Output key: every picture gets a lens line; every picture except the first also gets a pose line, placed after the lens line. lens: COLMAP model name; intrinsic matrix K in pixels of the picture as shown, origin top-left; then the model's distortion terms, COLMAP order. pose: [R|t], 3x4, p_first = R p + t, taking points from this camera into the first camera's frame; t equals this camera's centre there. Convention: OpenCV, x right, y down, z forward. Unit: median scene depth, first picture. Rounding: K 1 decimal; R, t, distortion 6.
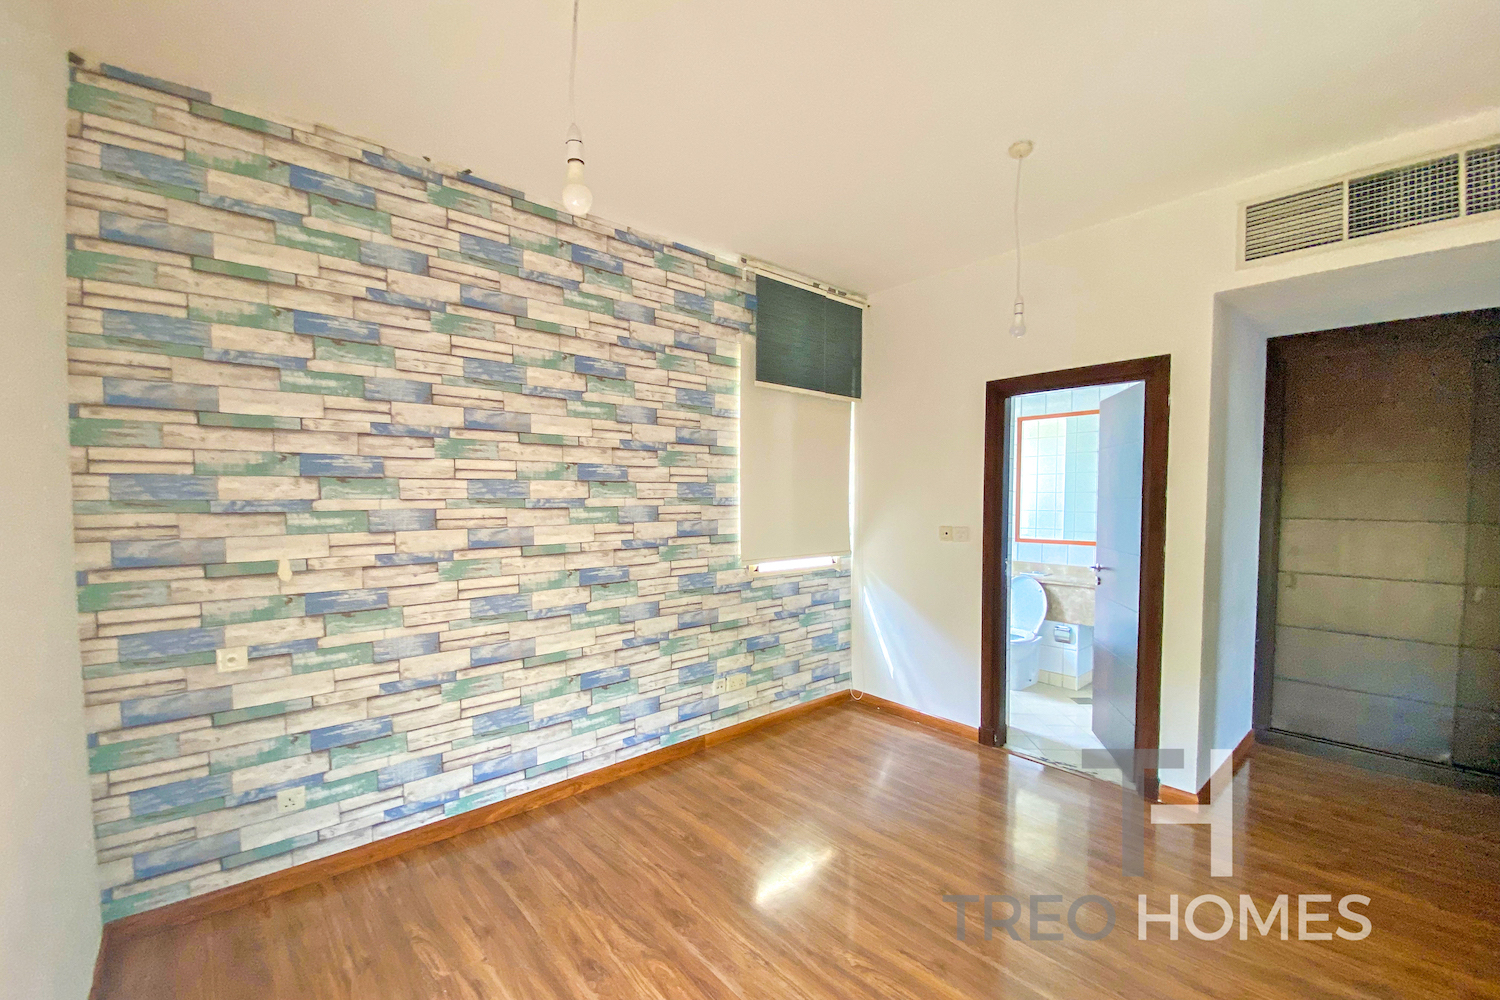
lens RADIAL K [[603.8, 0, 751.0], [0, 603.8, 517.5], [0, 0, 1]] dist [0.029254, -0.026222]
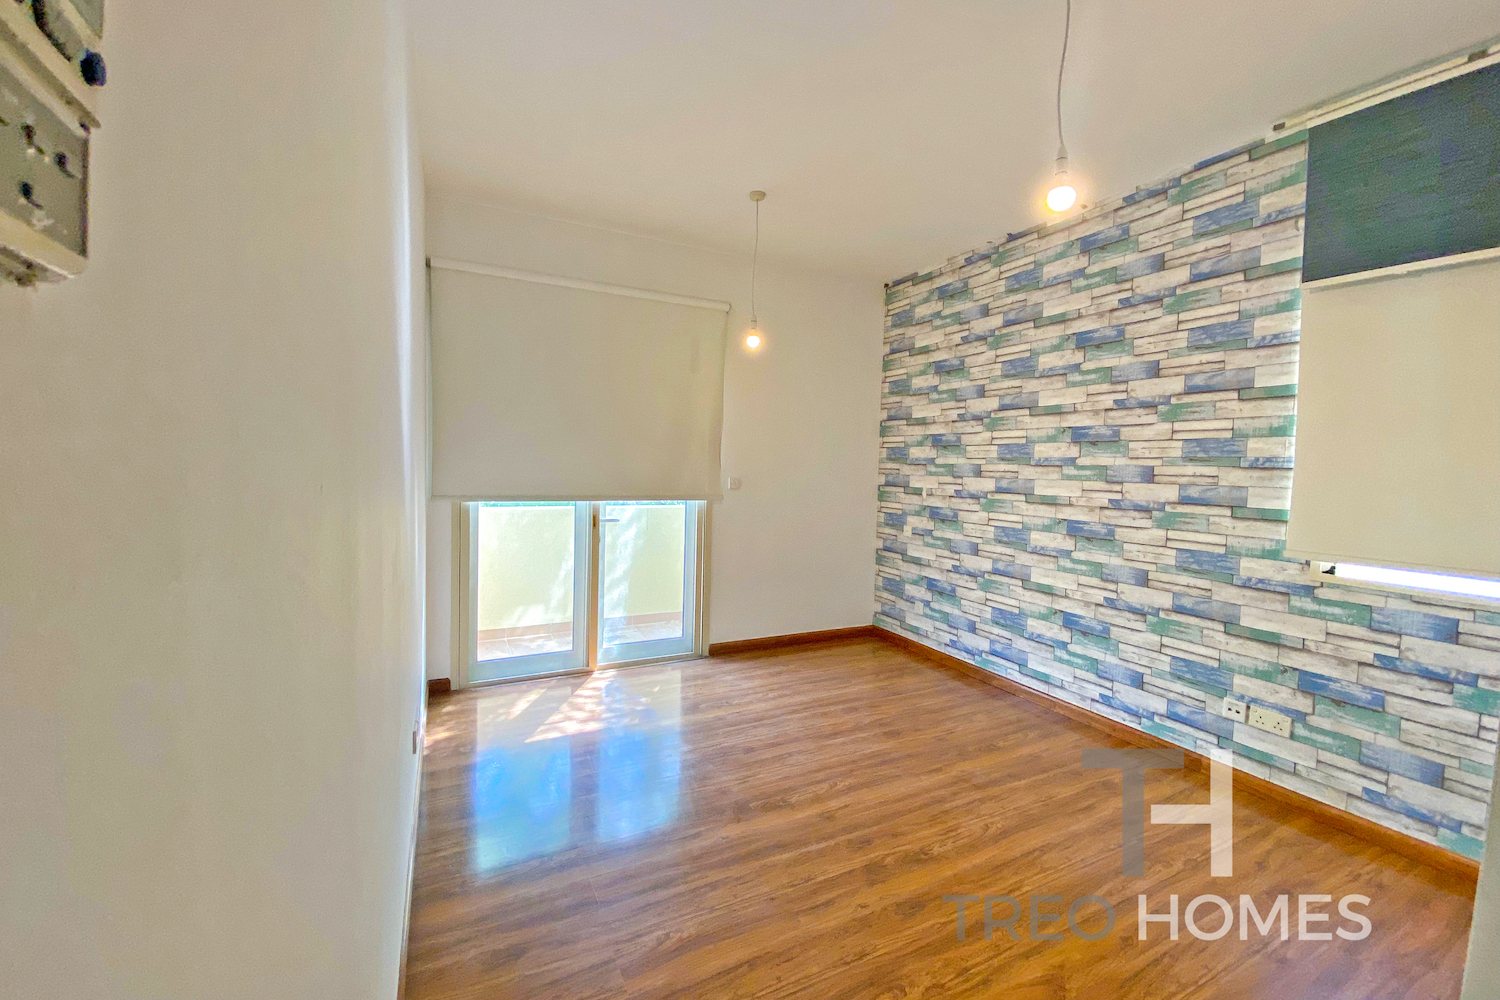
lens RADIAL K [[606.5, 0, 750.0], [0, 606.5, 500.0], [0, 0, 1]] dist [-0.032330, -0.011906]
pose [[-0.265431, 0.045125, -0.963073, 0.954953], [-0.063670, 0.995903, 0.064211, 0.013559], [0.962025, 0.078362, -0.261470, 0.707958]]
